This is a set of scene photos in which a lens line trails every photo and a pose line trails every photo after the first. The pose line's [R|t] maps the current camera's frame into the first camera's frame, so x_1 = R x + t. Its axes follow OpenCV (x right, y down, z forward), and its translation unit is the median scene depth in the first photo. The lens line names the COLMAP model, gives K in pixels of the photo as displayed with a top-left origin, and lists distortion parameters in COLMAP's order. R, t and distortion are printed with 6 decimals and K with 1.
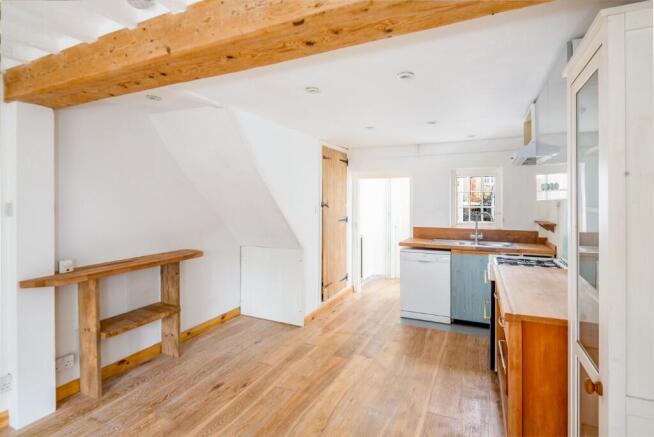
lens RADIAL K [[318.9, 0, 339.2], [0, 318.9, 200.9], [0, 0, 1]] dist [0.000604, -0.000403]
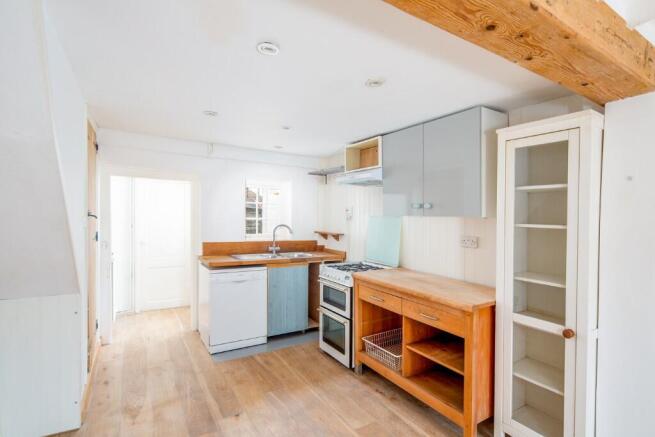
lens RADIAL K [[328.1, 0, 337.2], [0, 328.1, 220.6], [0, 0, 1]] dist [0.005643, 0.000236]
pose [[0.546211, 0.000708, 0.837647, -0.371952], [-0.028305, 0.999444, 0.017612, 0.000367], [-0.837169, -0.033330, 0.545927, 0.319440]]
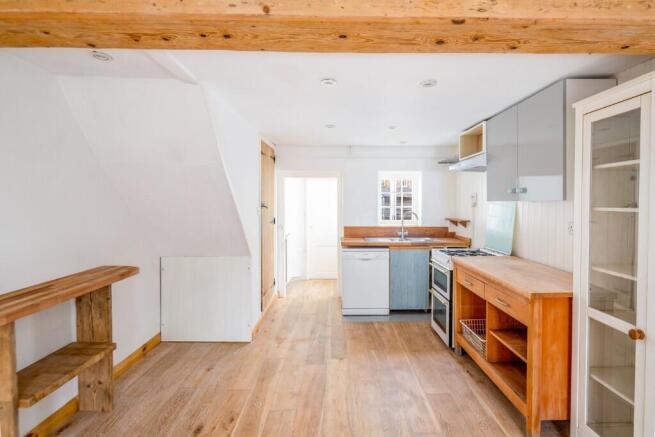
lens RADIAL K [[327.1, 0, 341.2], [0, 327.1, 207.2], [0, 0, 1]] dist [-0.002161, -0.001406]
pose [[0.904014, -0.005576, 0.427466, -0.286828], [-0.002902, 0.999812, 0.019180, -0.001235], [-0.427493, -0.018580, 0.903828, 0.074558]]
